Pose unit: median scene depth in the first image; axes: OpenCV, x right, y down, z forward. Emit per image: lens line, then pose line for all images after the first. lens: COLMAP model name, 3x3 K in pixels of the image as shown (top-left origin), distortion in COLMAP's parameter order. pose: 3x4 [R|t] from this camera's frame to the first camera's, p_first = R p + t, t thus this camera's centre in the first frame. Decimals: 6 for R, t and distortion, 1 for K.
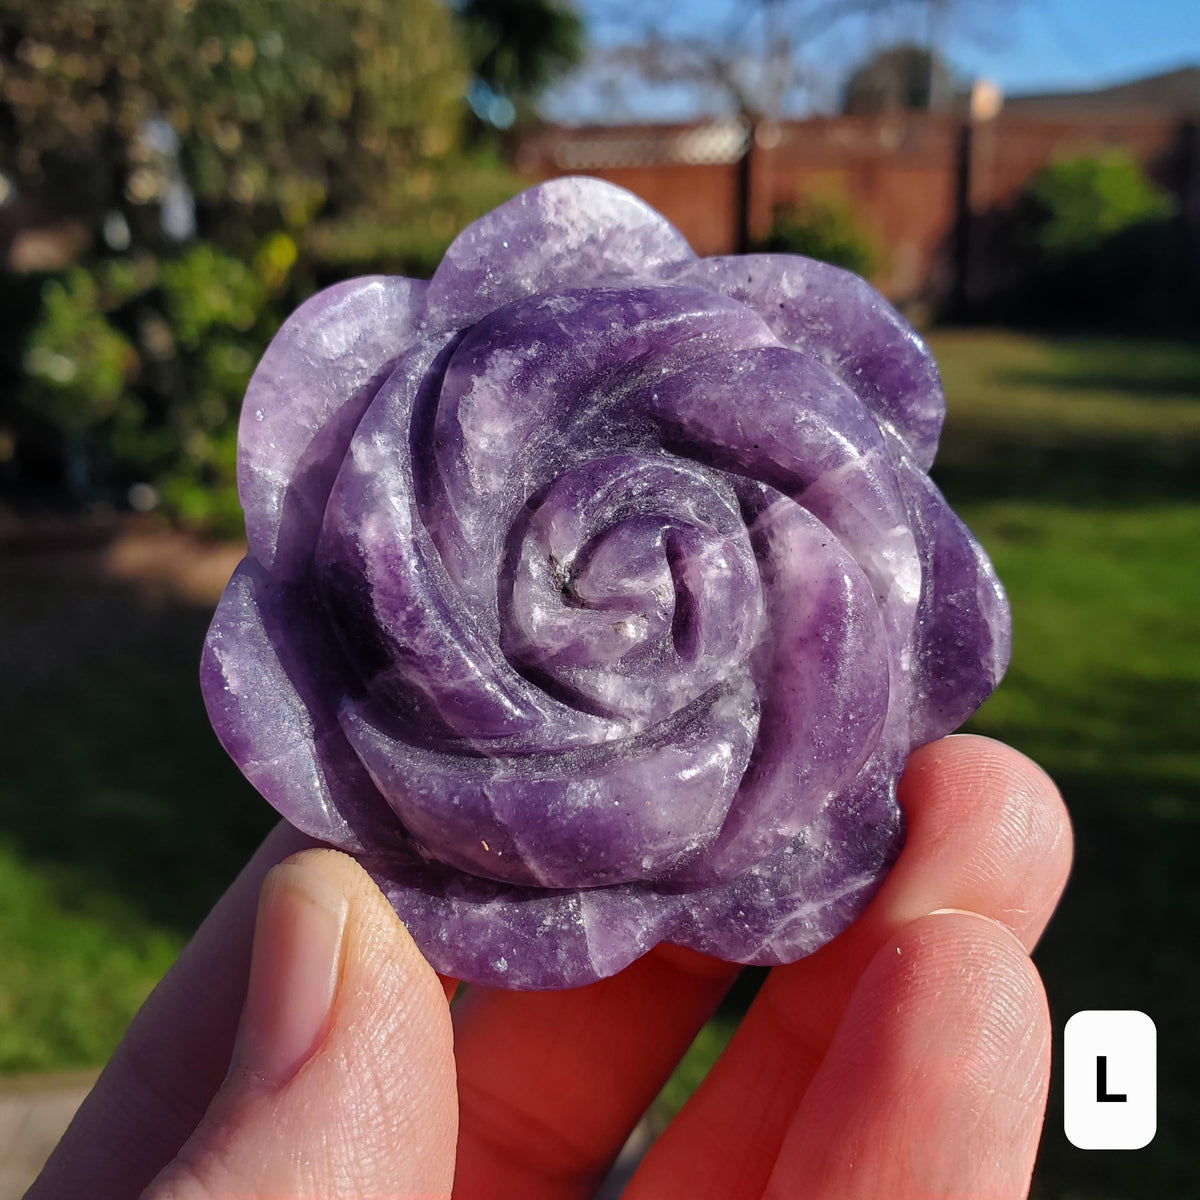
lens RADIAL K [[1388.8, 0, 600.0], [0, 1388.8, 600.0], [0, 0, 1]] dist [-0.187993, 0.239179]
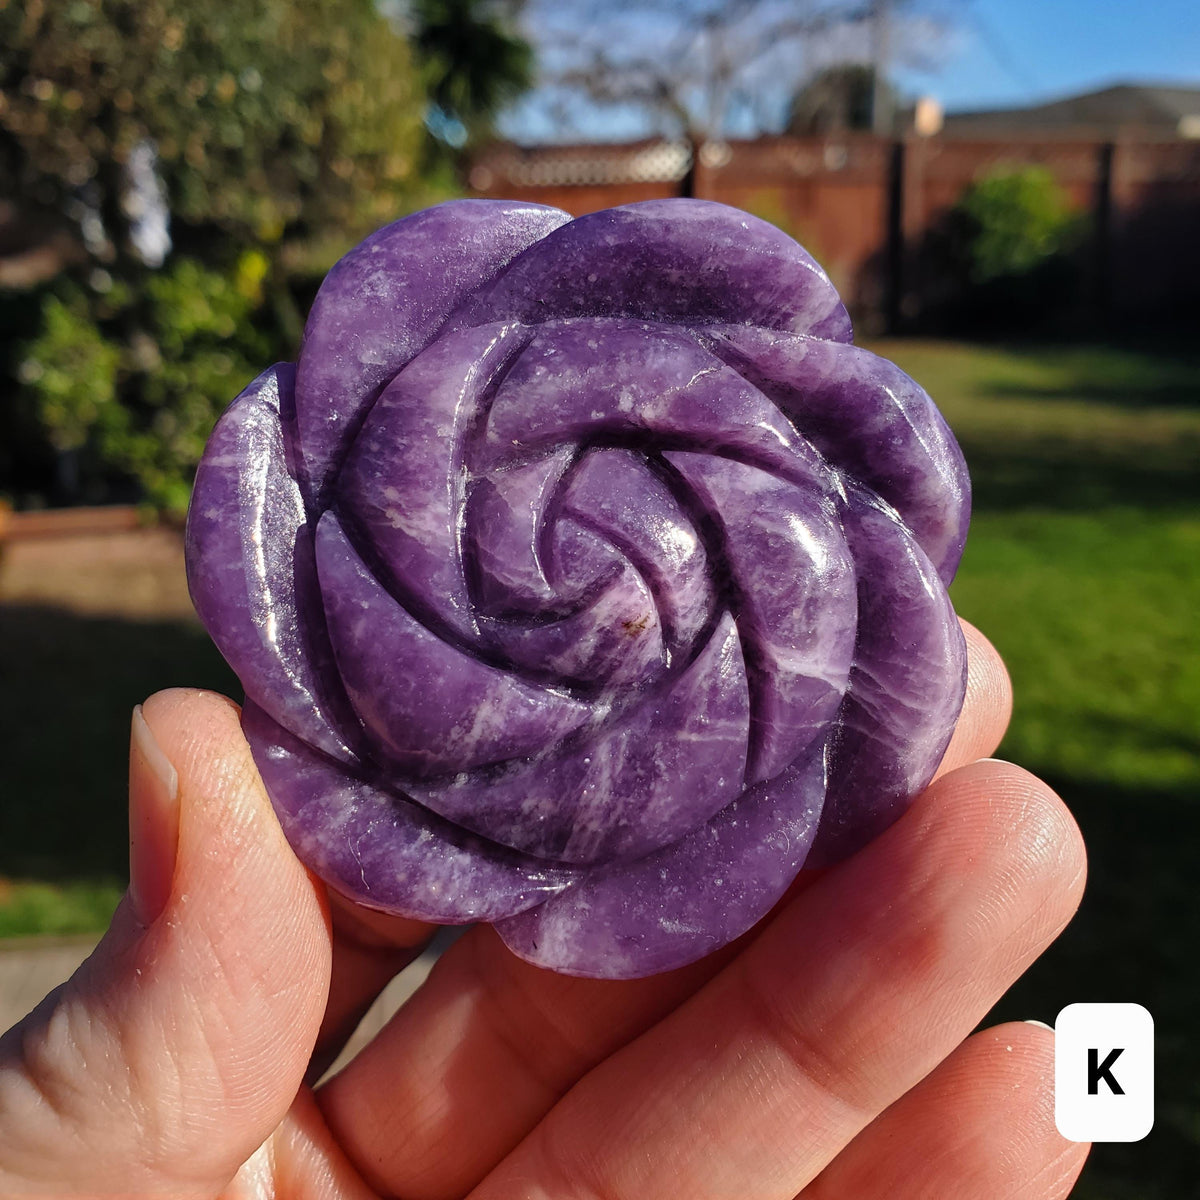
lens RADIAL K [[1448.6, 0, 603.1], [0, 1448.6, 625.7], [0, 0, 1]] dist [-0.175841, 0.253703]
pose [[0.999464, -0.012636, 0.030186, 0.006051], [0.012827, 0.999899, -0.006142, 0.045311], [-0.030106, 0.006526, 0.999525, -0.157206]]
